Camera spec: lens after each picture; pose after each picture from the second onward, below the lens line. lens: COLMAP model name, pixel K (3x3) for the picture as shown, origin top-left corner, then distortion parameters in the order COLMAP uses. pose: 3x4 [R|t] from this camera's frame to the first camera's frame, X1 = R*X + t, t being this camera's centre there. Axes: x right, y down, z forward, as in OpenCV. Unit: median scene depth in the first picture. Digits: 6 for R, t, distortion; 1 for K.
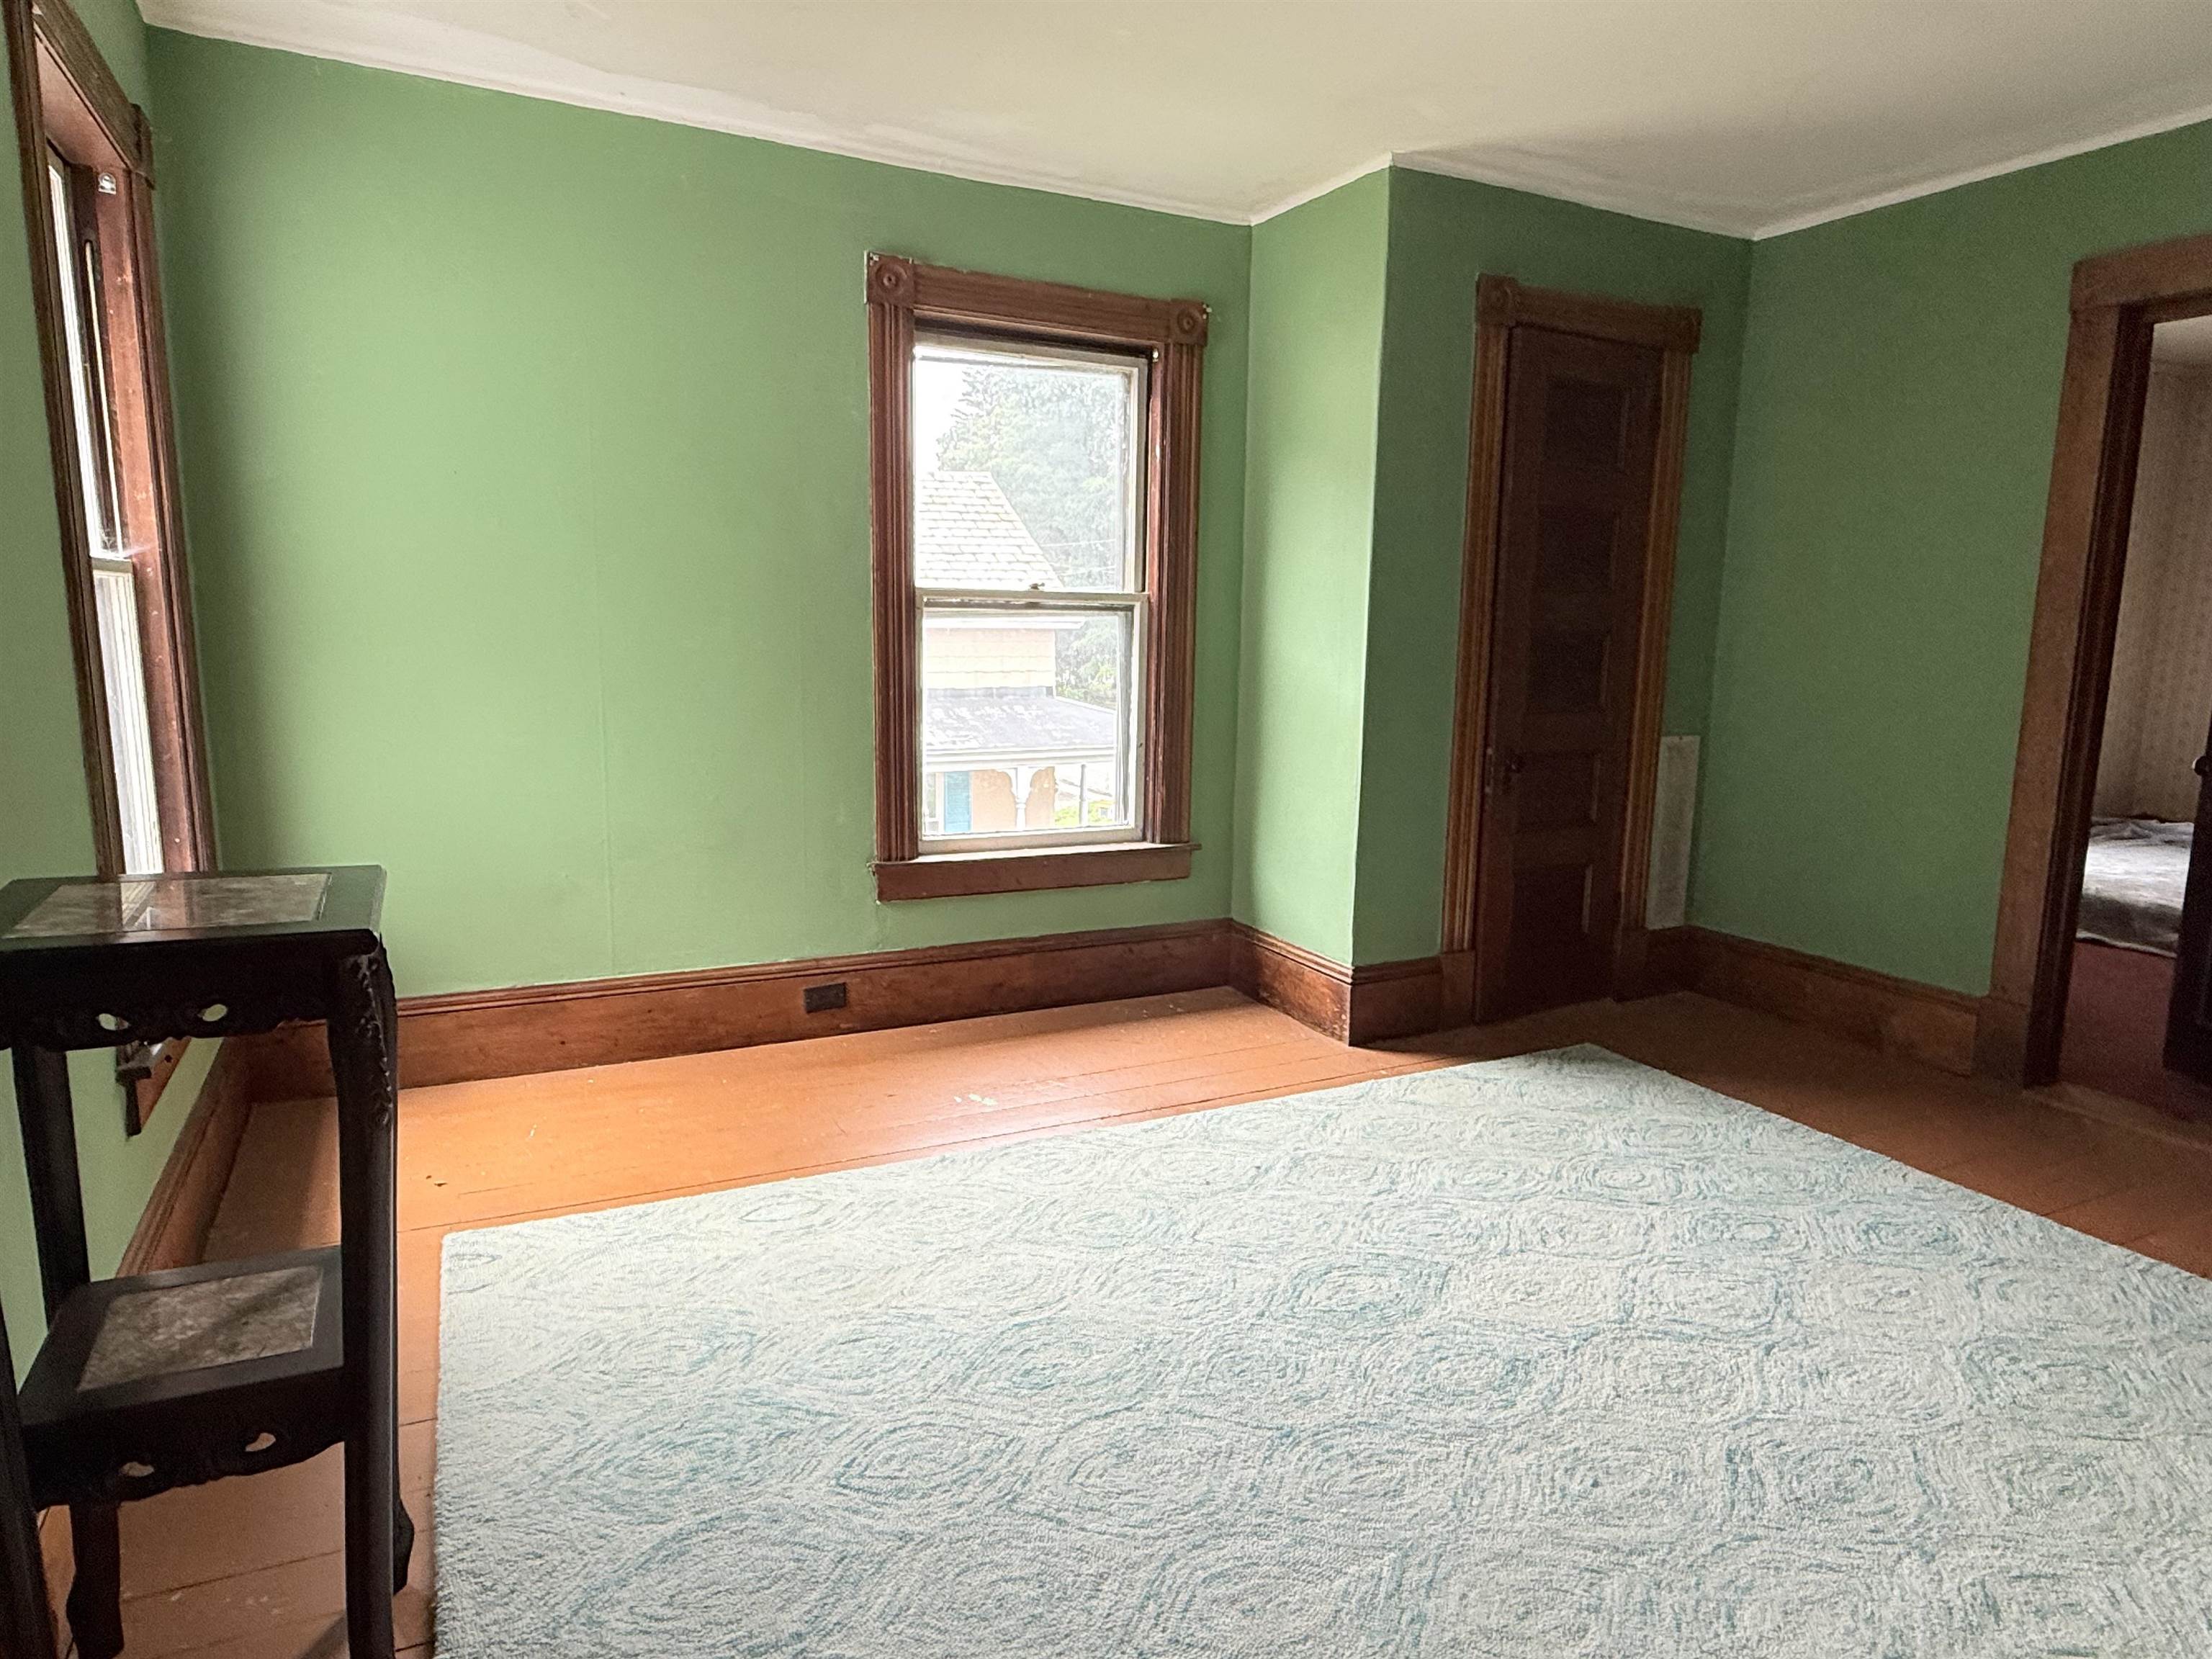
lens RADIAL K [[1258.5, 0, 1106.0], [0, 1258.5, 829.5], [0, 0, 1]] dist [-0.007632, 0.003499]
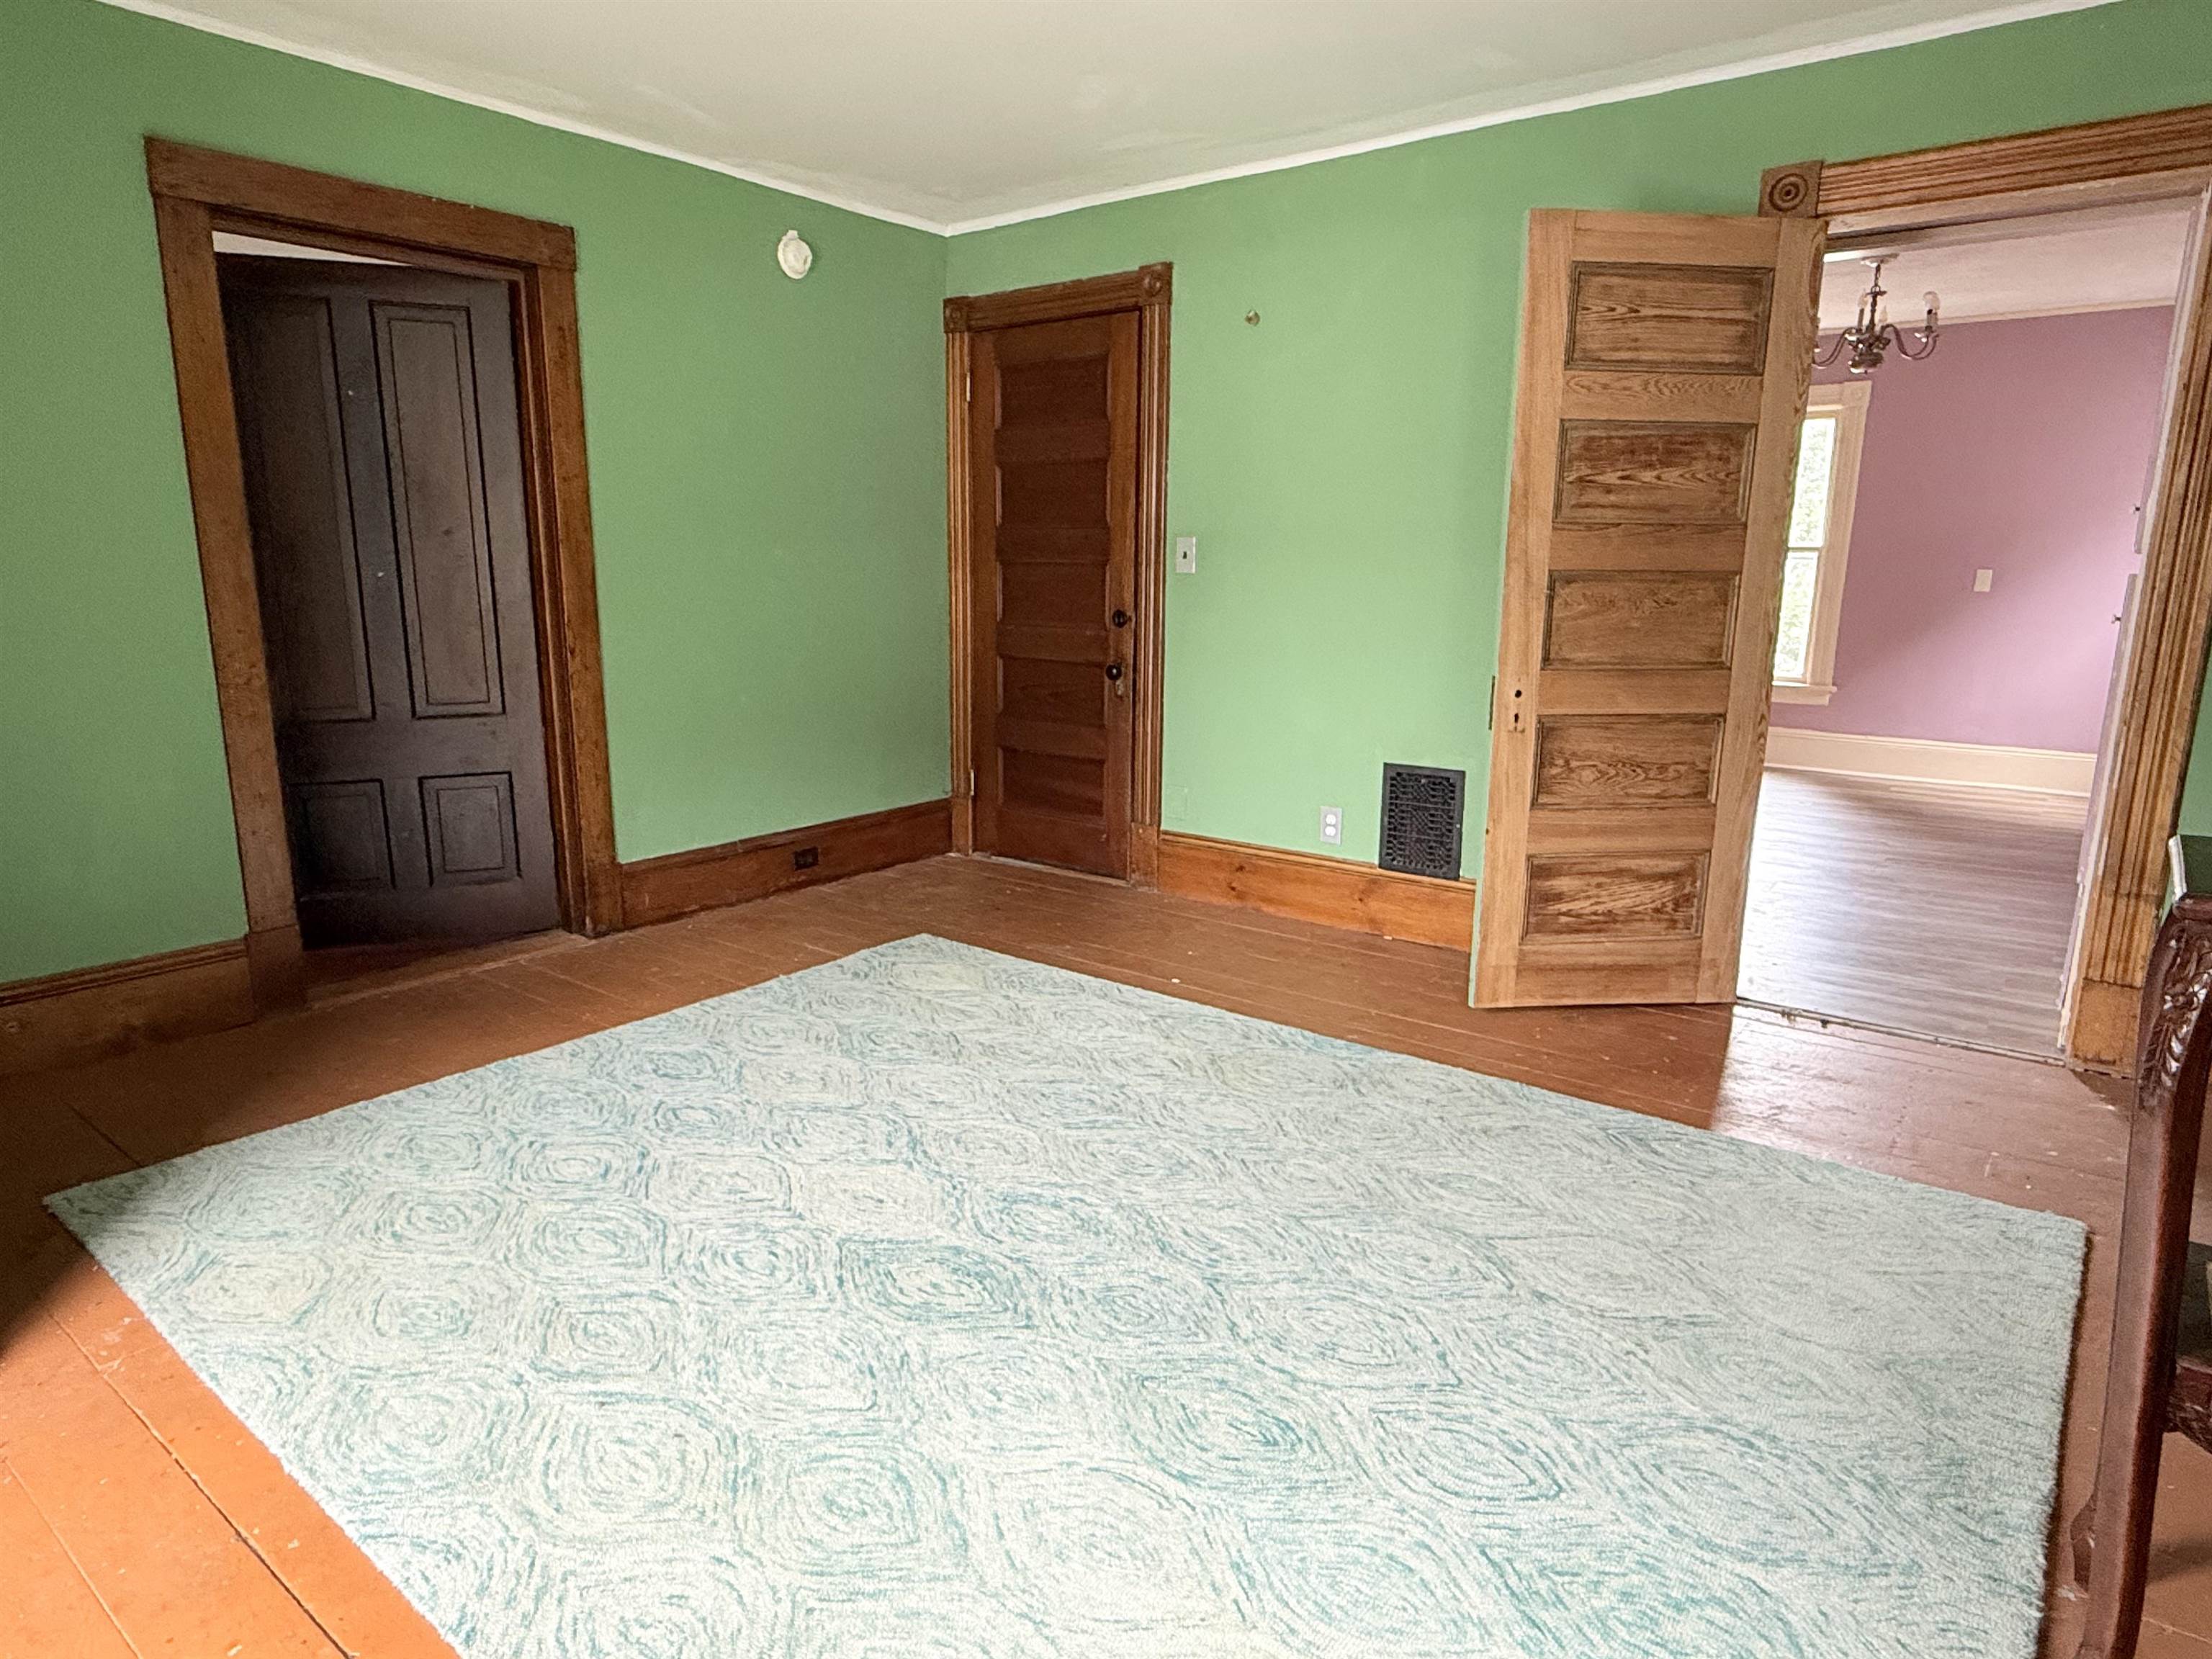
lens RADIAL K [[1258.5, 0, 1106.0], [0, 1258.5, 829.5], [0, 0, 1]] dist [-0.007632, 0.003499]
pose [[-0.389447, -0.213690, 0.895917, -0.578555], [0.141071, 0.947398, 0.287291, -0.185300], [-0.910181, 0.238272, -0.338816, 1.073194]]
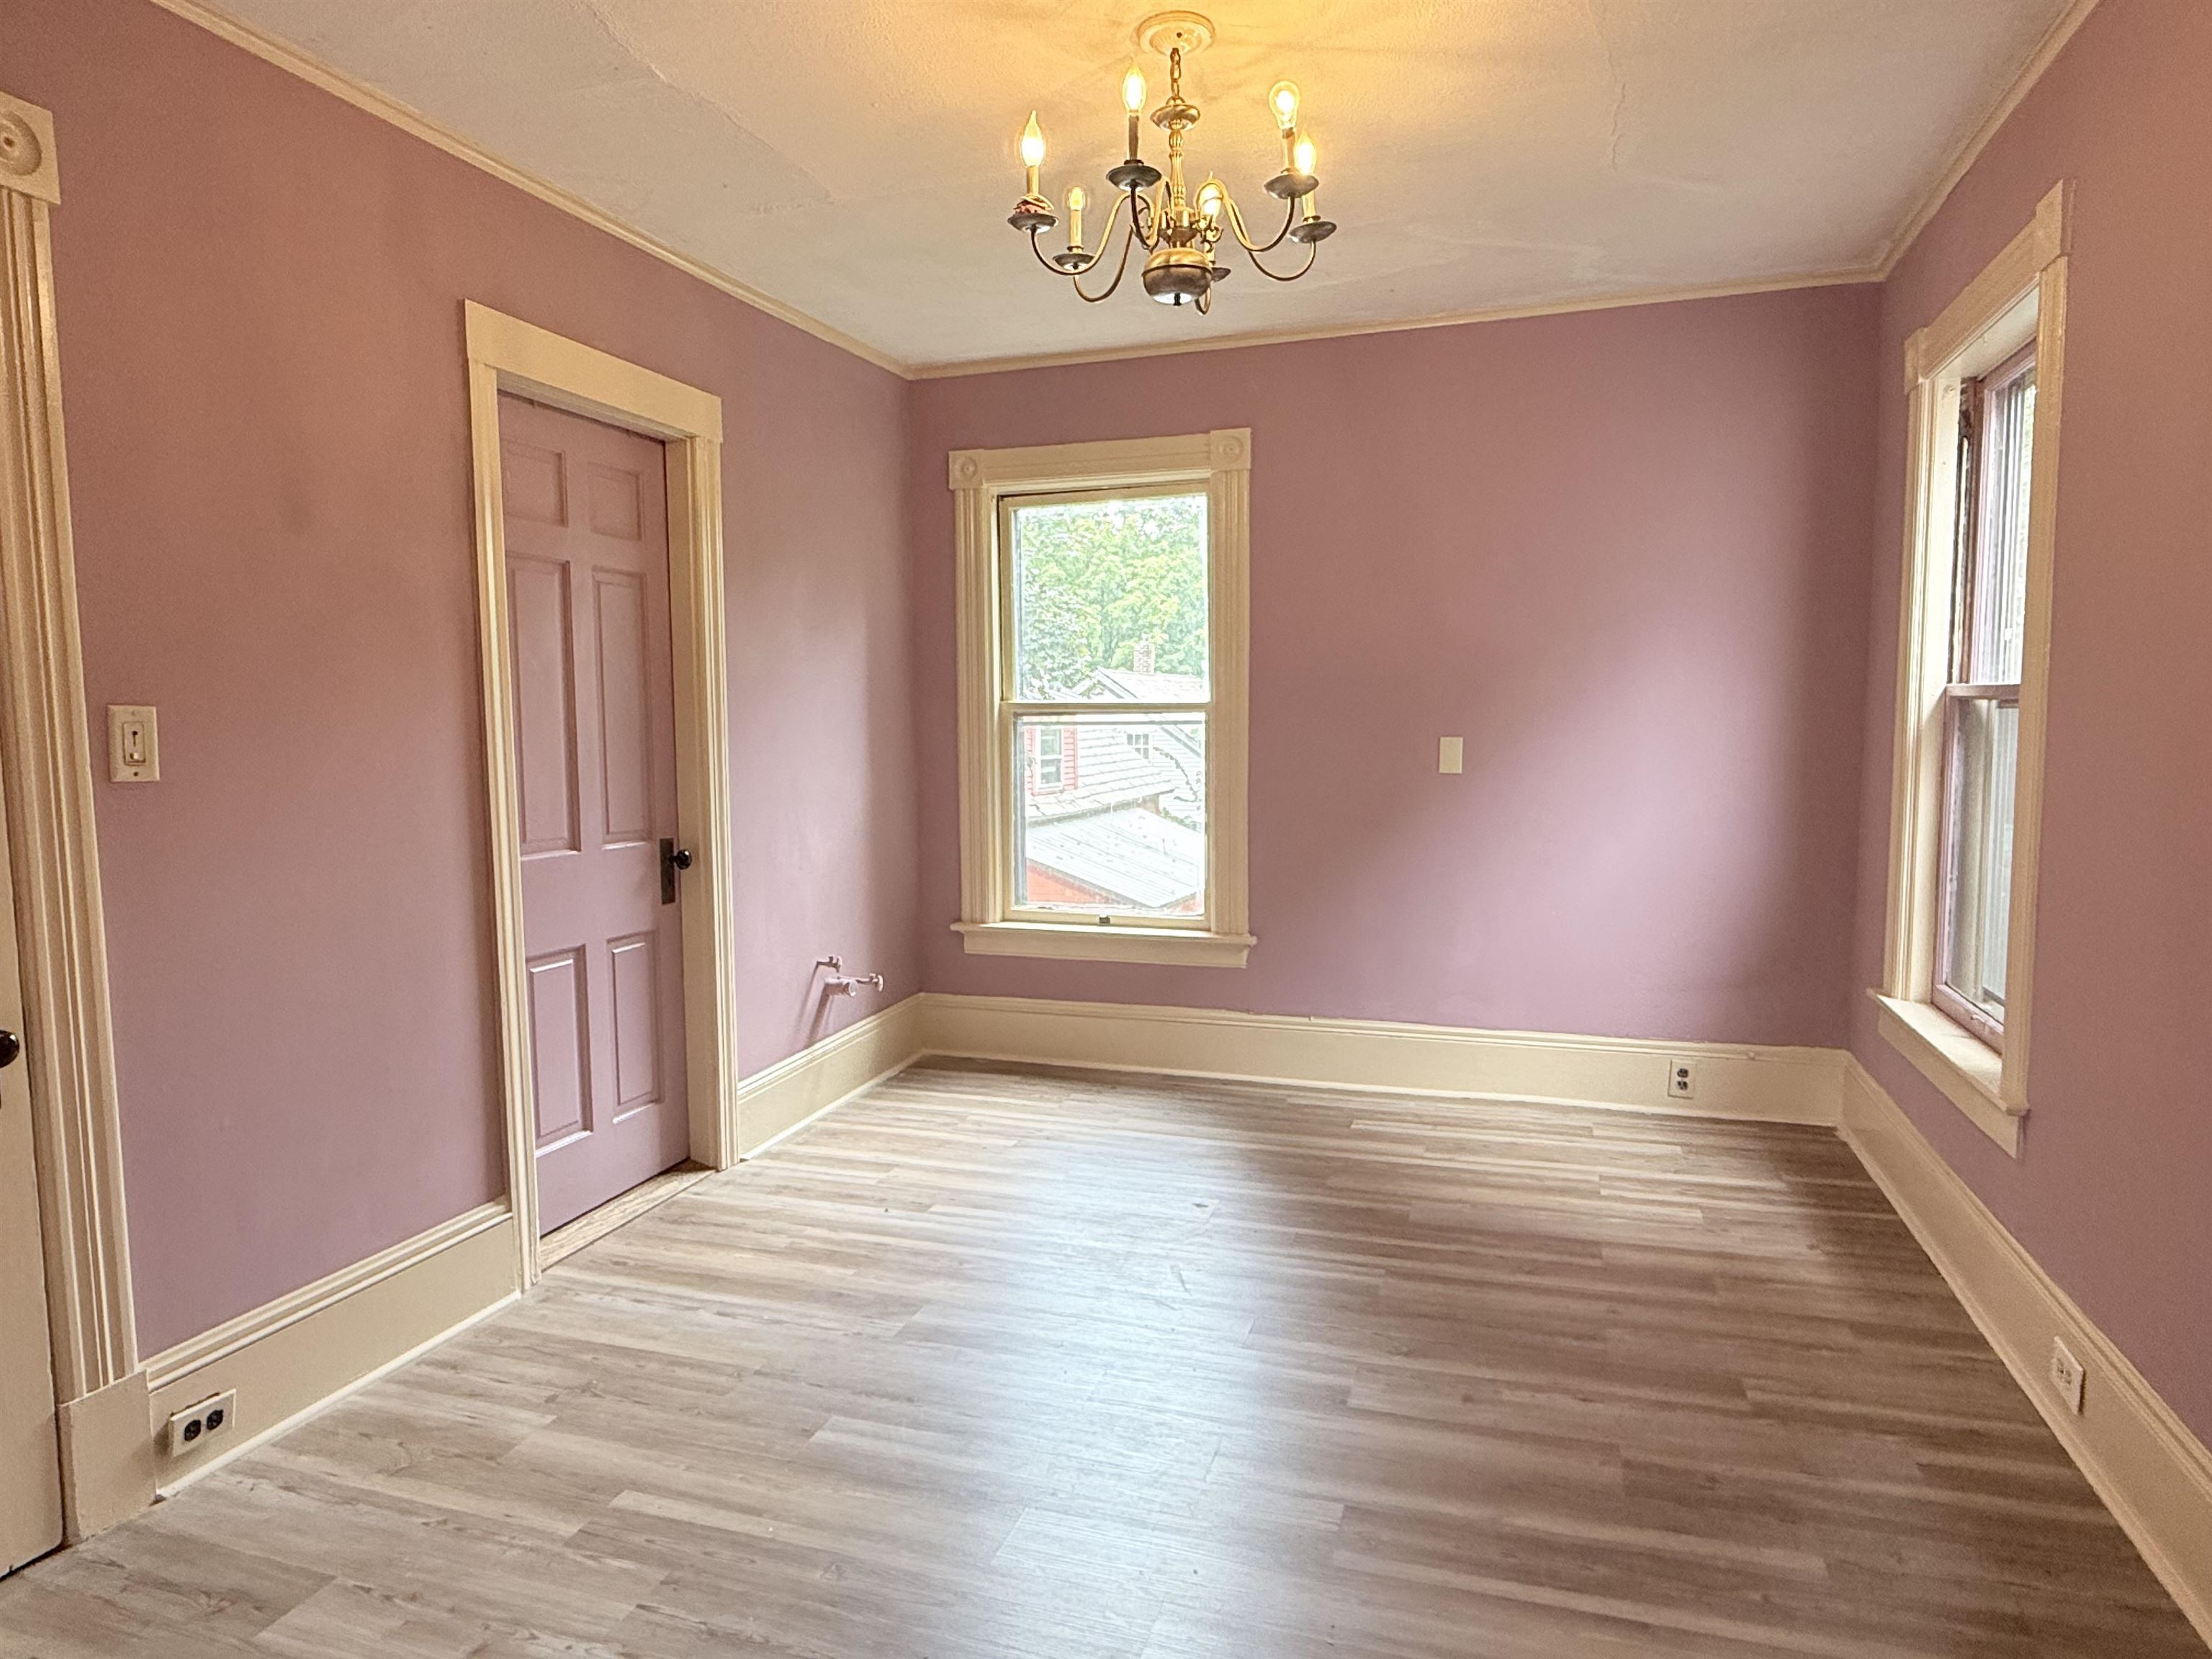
lens RADIAL K [[1258.5, 0, 1106.0], [0, 1258.5, 829.5], [0, 0, 1]] dist [-0.007632, 0.003499]
pose [[-0.672727, -0.071863, 0.736393, -0.328637], [0.122932, 0.970582, 0.207021, -0.118562], [-0.729607, 0.229795, -0.644102, 0.690968]]
